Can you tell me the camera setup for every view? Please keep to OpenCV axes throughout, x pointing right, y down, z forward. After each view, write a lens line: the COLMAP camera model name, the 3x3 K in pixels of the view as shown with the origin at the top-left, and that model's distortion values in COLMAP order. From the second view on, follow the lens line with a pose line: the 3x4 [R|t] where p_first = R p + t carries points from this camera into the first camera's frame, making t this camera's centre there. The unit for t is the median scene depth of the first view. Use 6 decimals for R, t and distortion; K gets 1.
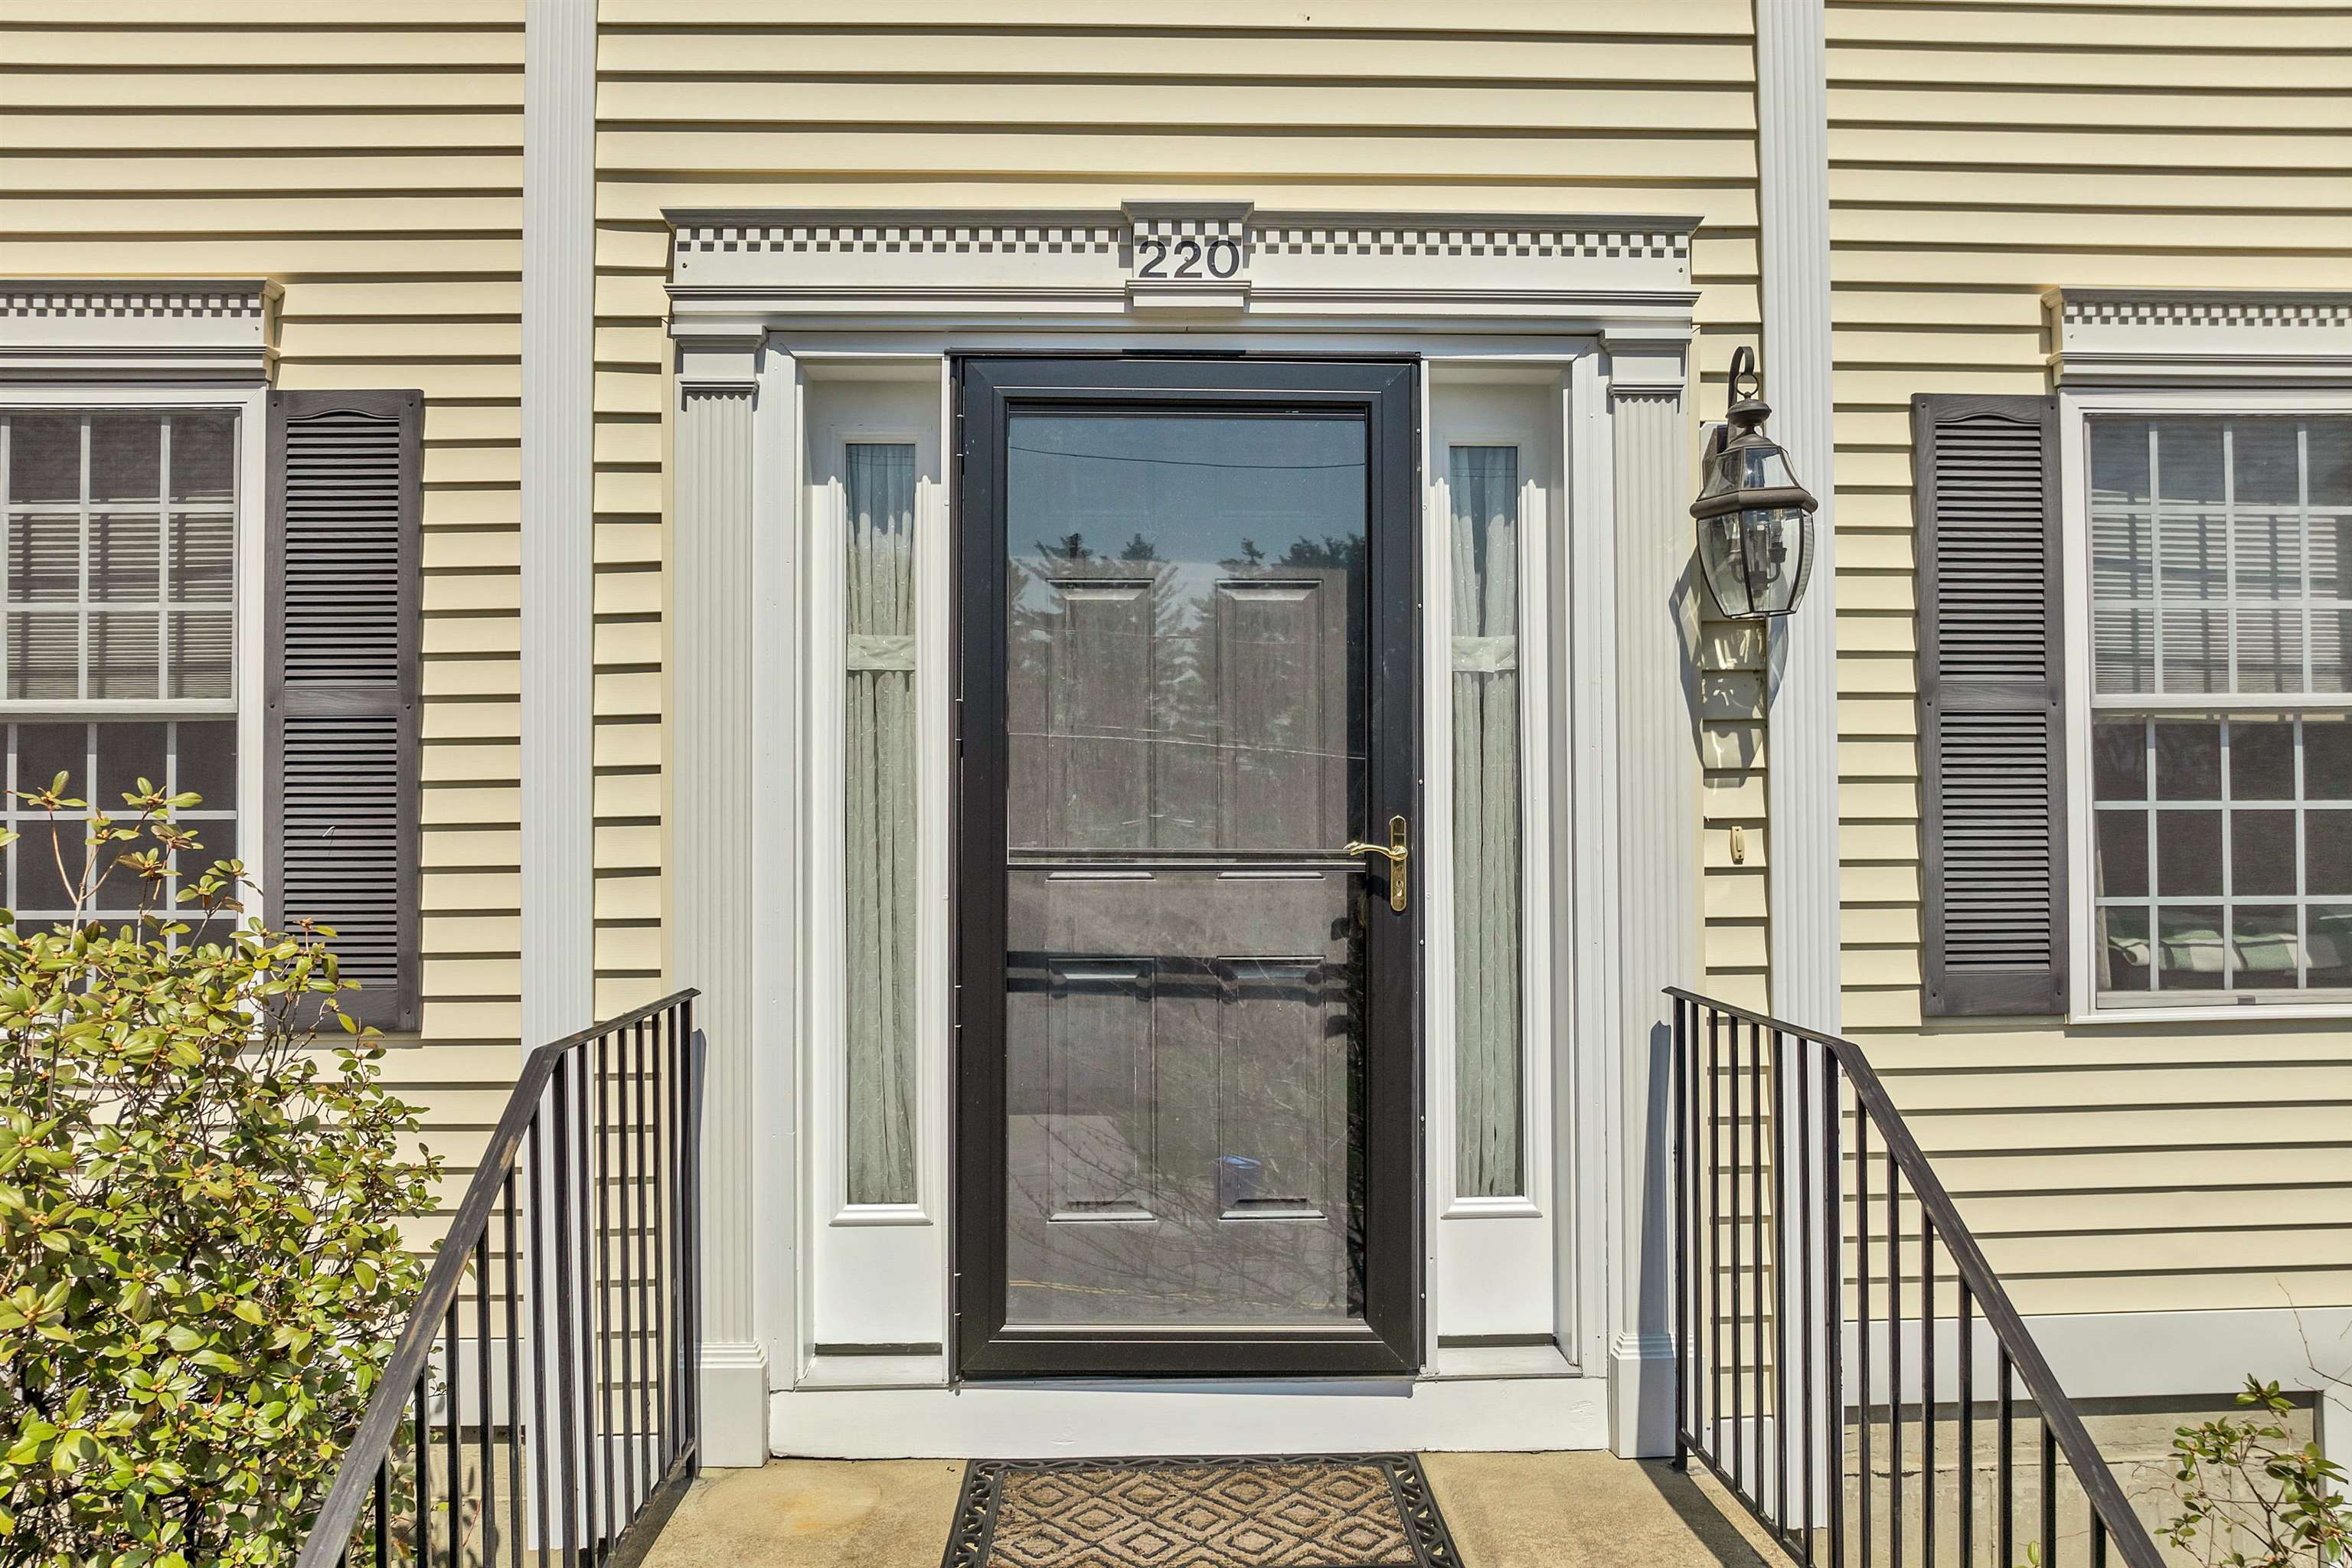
lens RADIAL K [[1697.0, 0, 1177.5], [0, 1697.0, 794.3], [0, 0, 1]] dist [-0.037878, -0.001845]
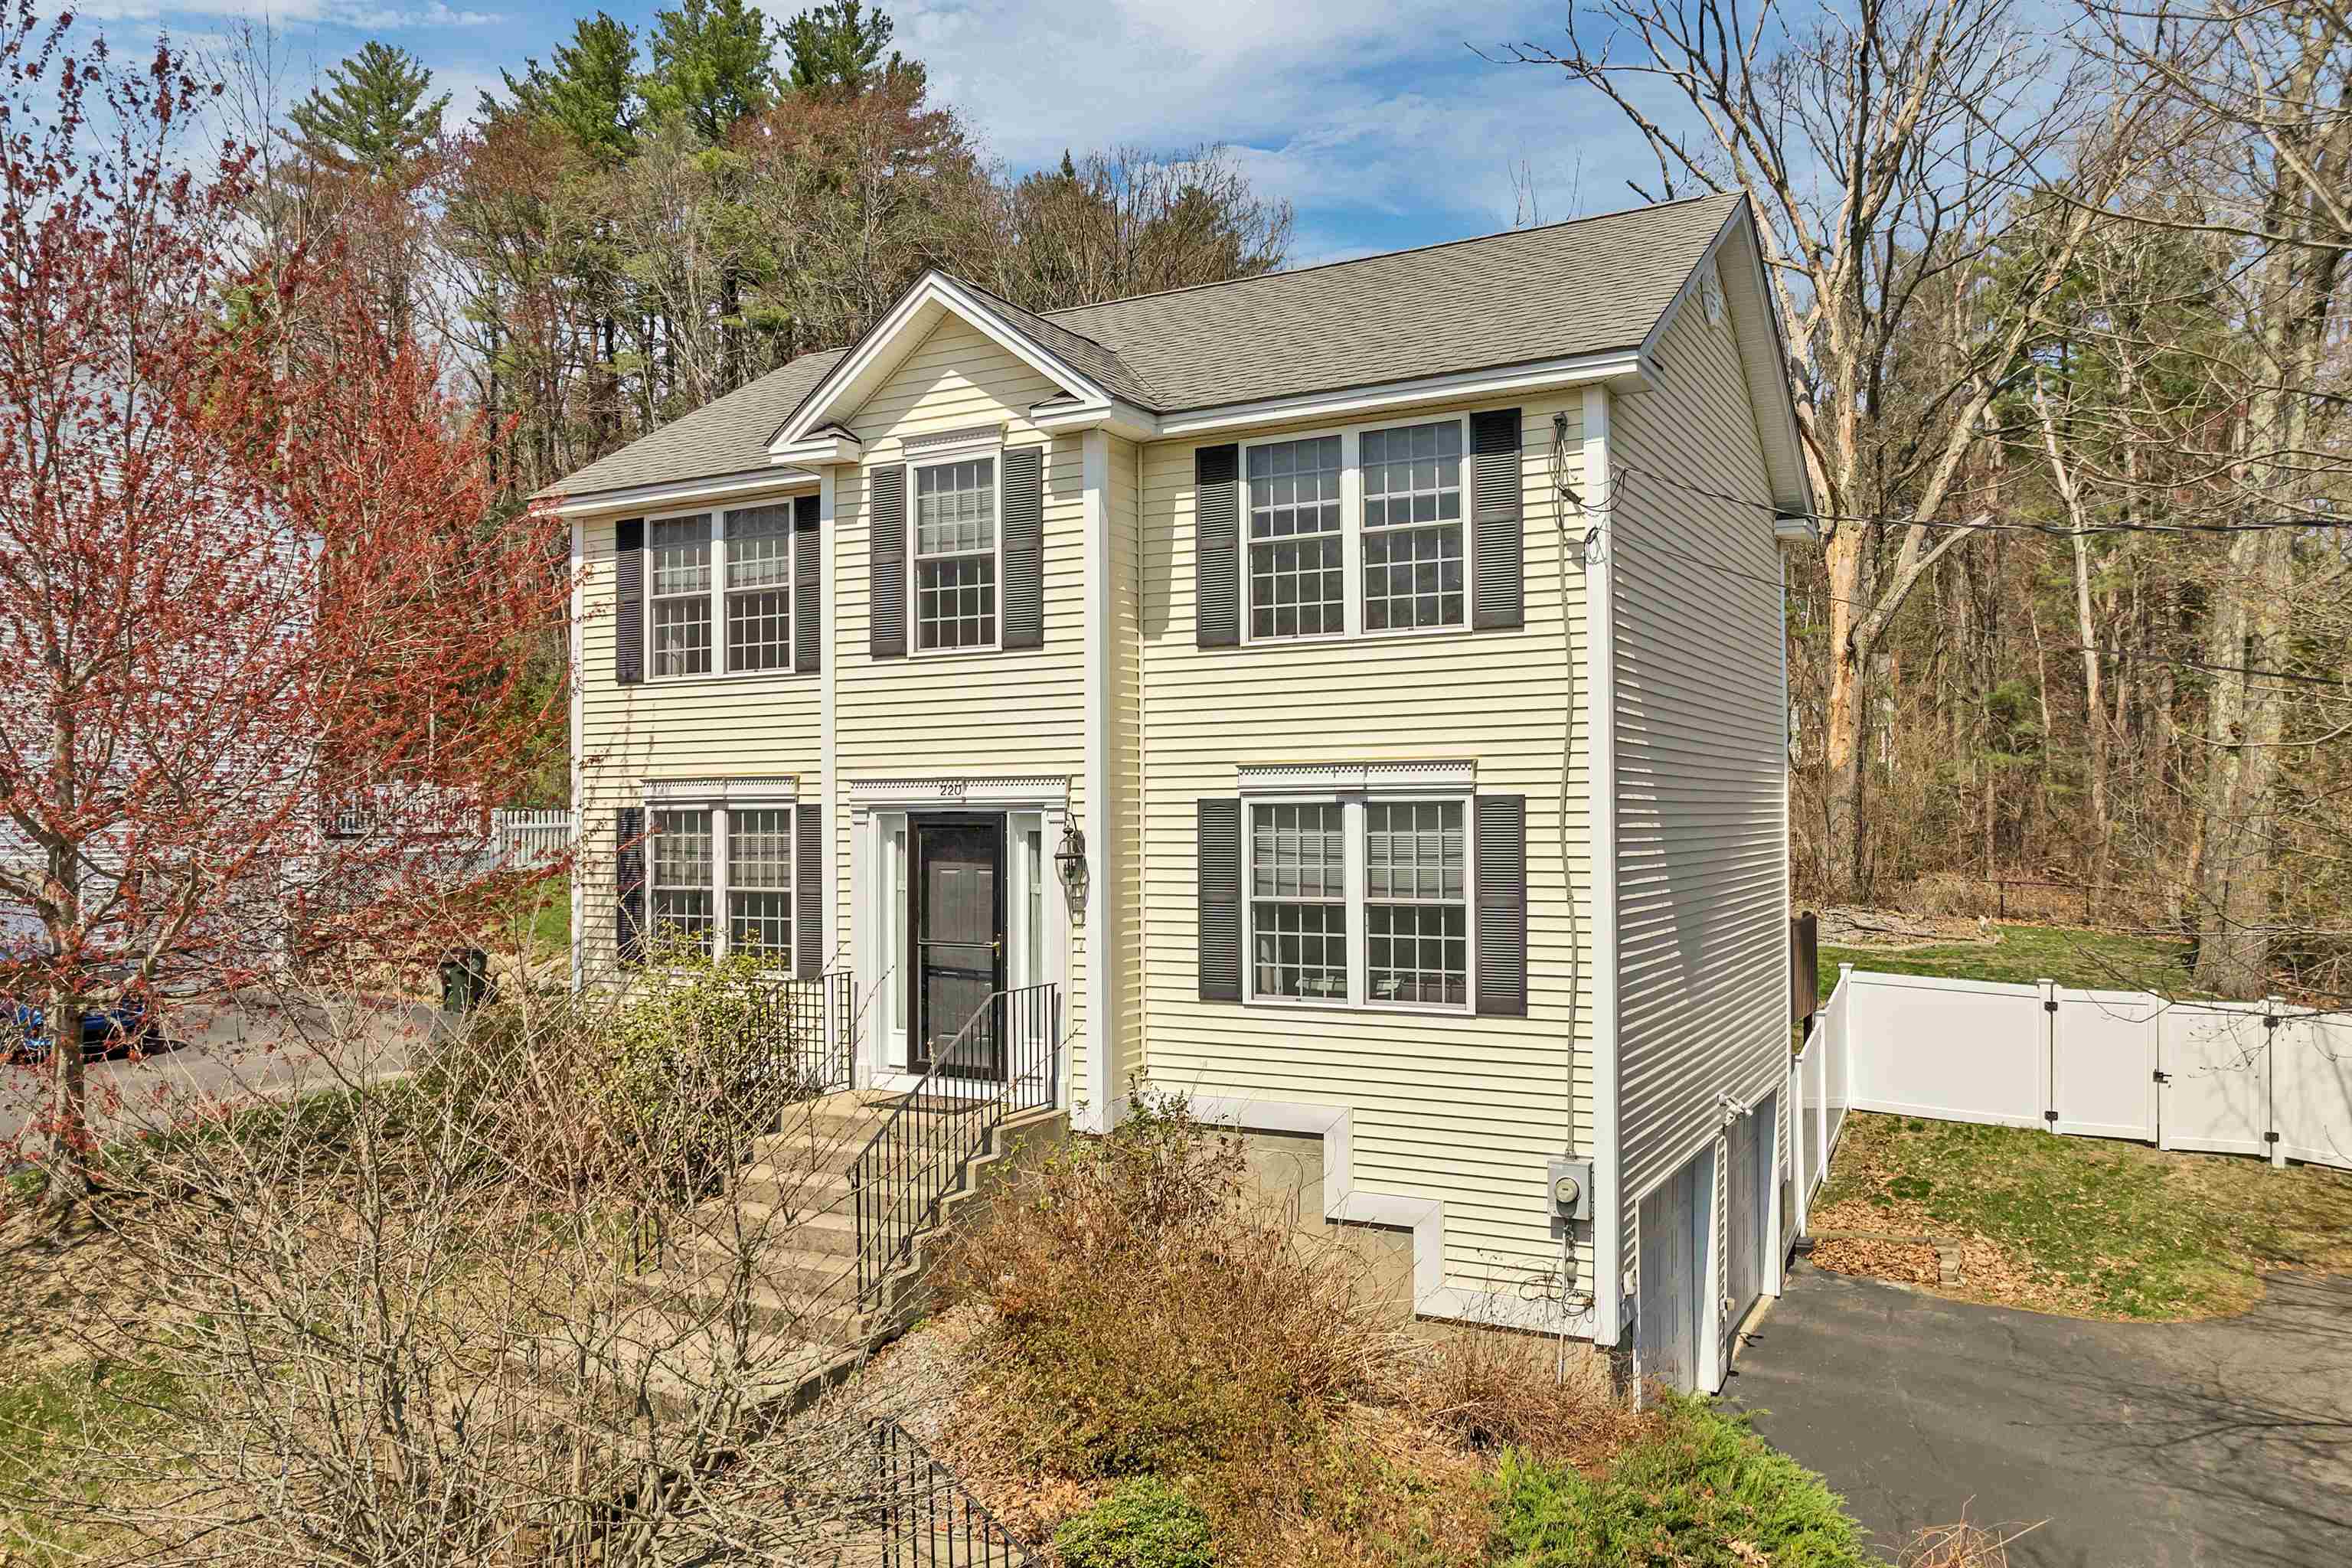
lens RADIAL K [[1697.0, 0, 1181.6], [0, 1697.0, 777.4], [0, 0, 1]] dist [-0.037878, -0.001845]
pose [[0.864456, -0.012697, -0.502549, 2.331121], [0.014764, 0.999891, 0.000134, -0.325376], [0.502492, -0.007535, 0.864549, -2.027242]]
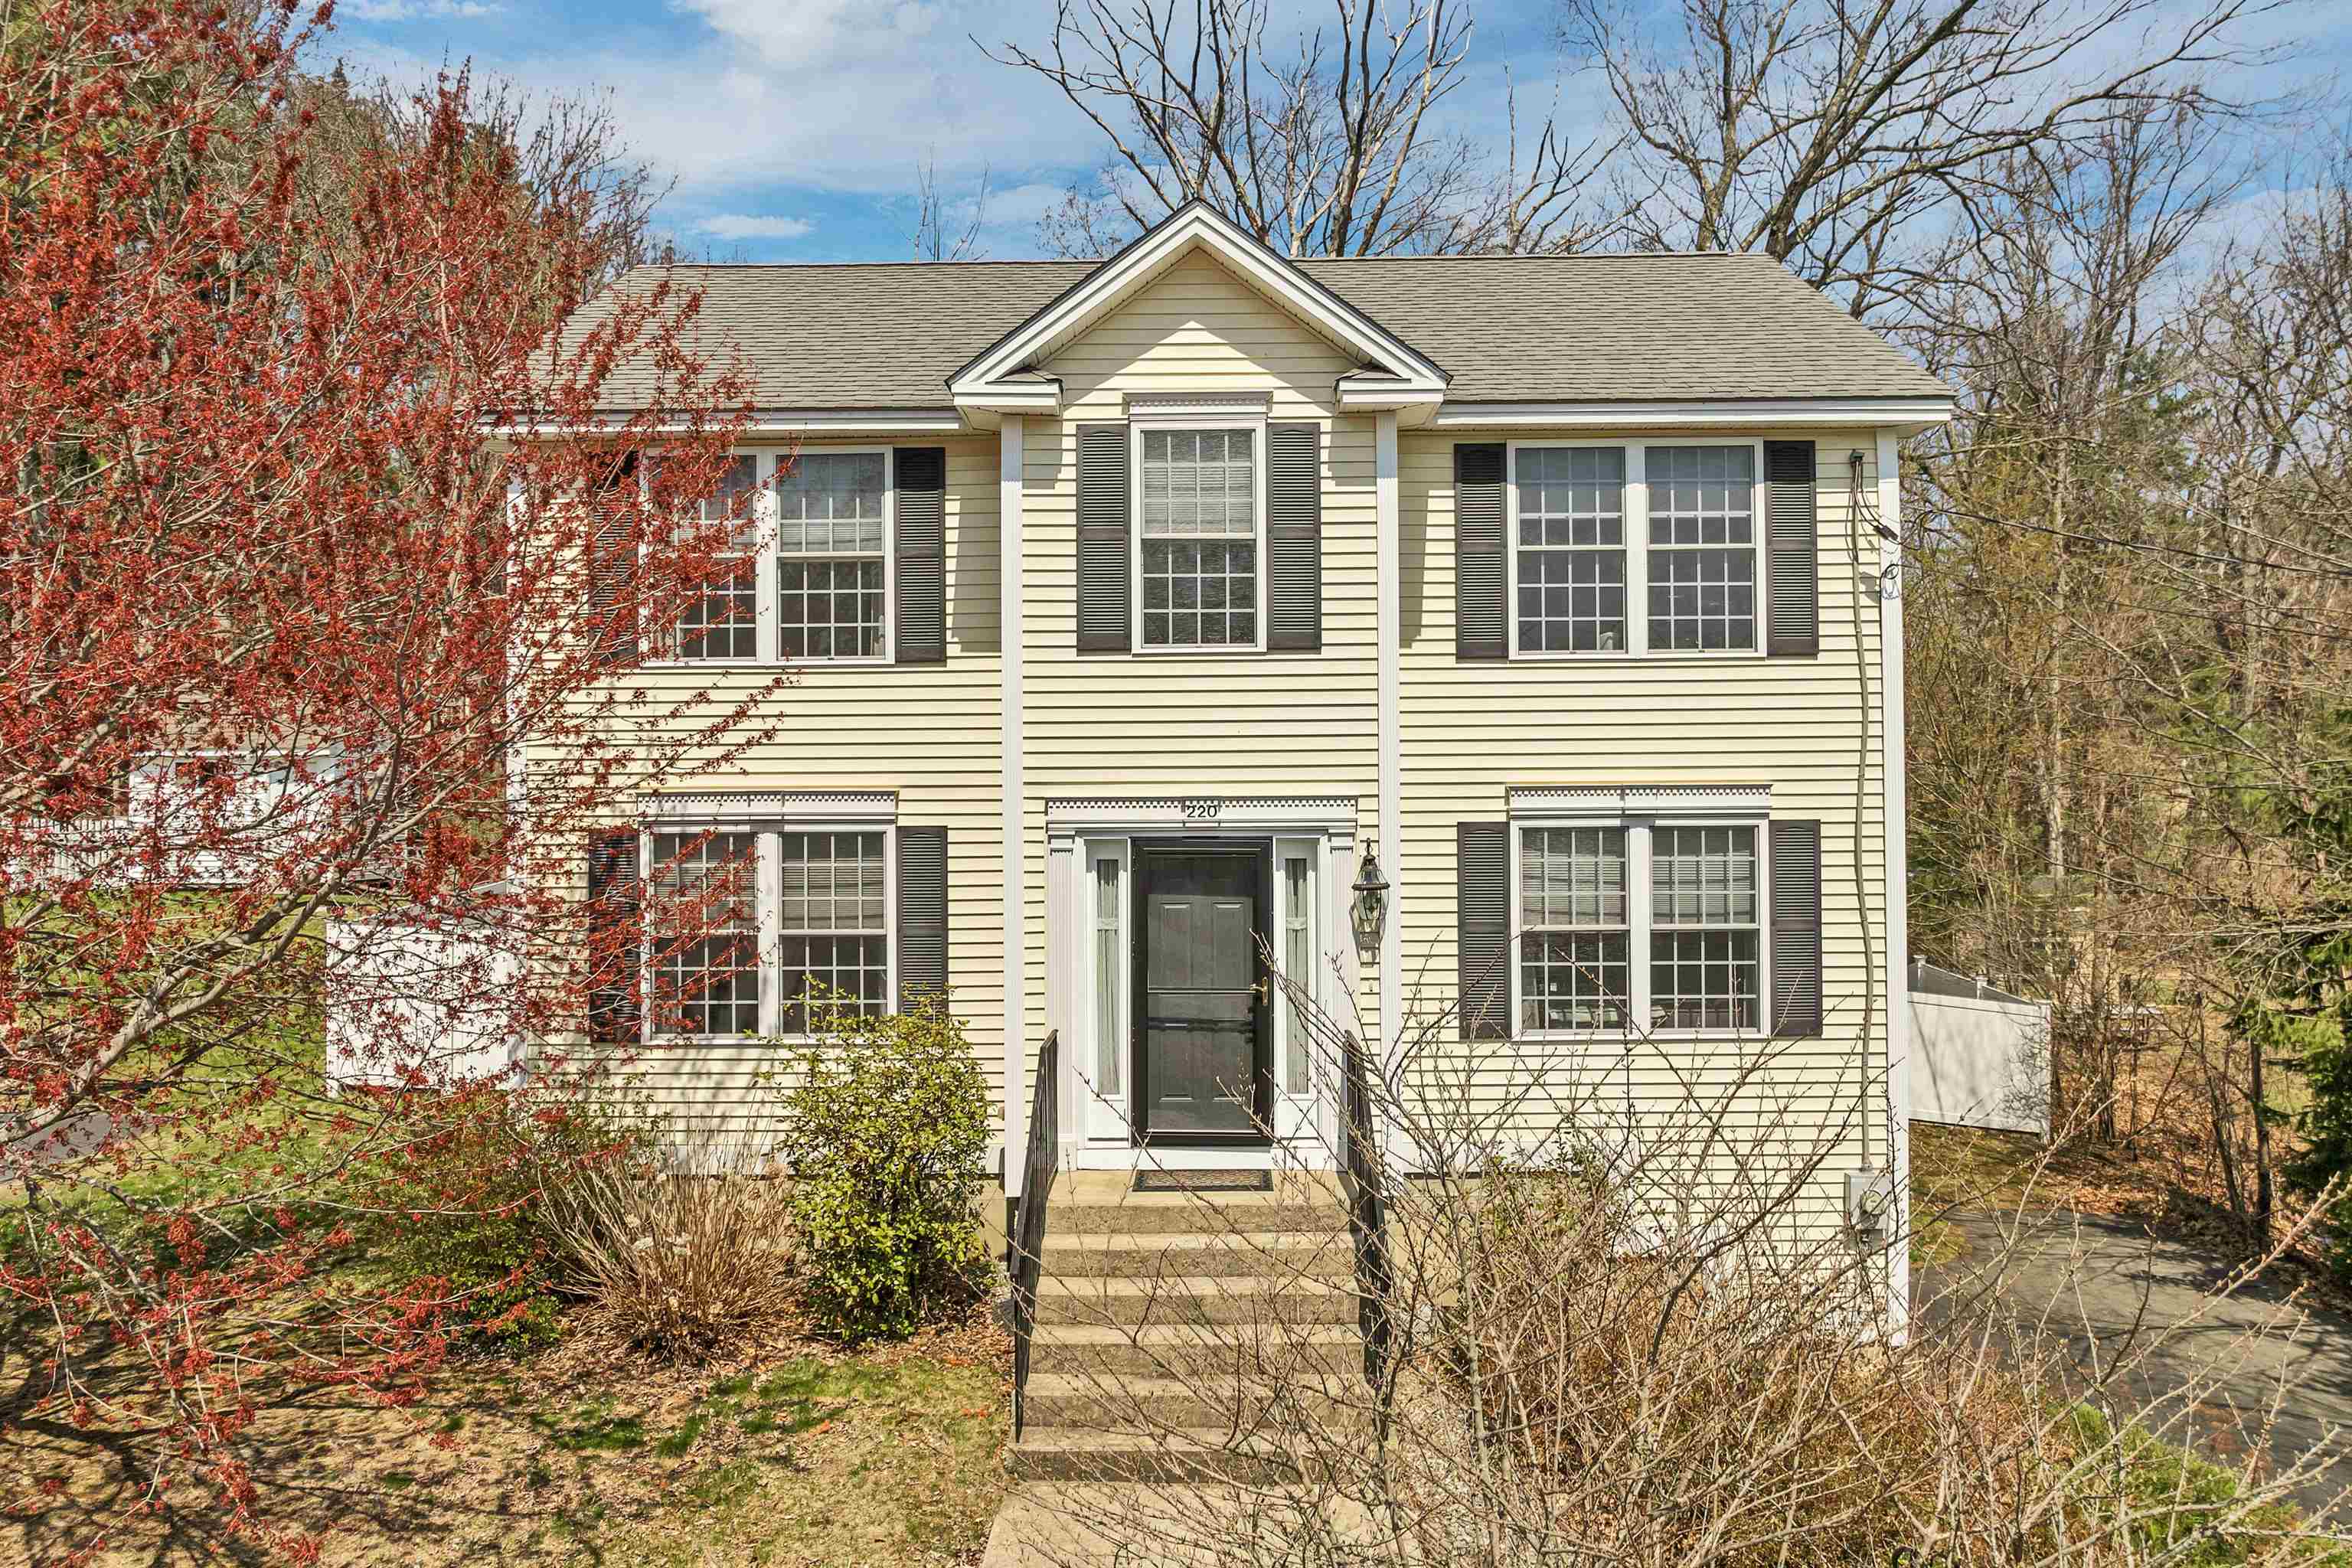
lens RADIAL K [[1697.0, 0, 1173.7], [0, 1697.0, 797.5], [0, 0, 1]] dist [-0.037878, -0.001845]
pose [[0.998809, -0.003582, -0.048669, 0.109311], [0.003421, 0.999988, -0.003403, -0.317755], [0.048680, 0.003232, 0.998809, -2.253794]]
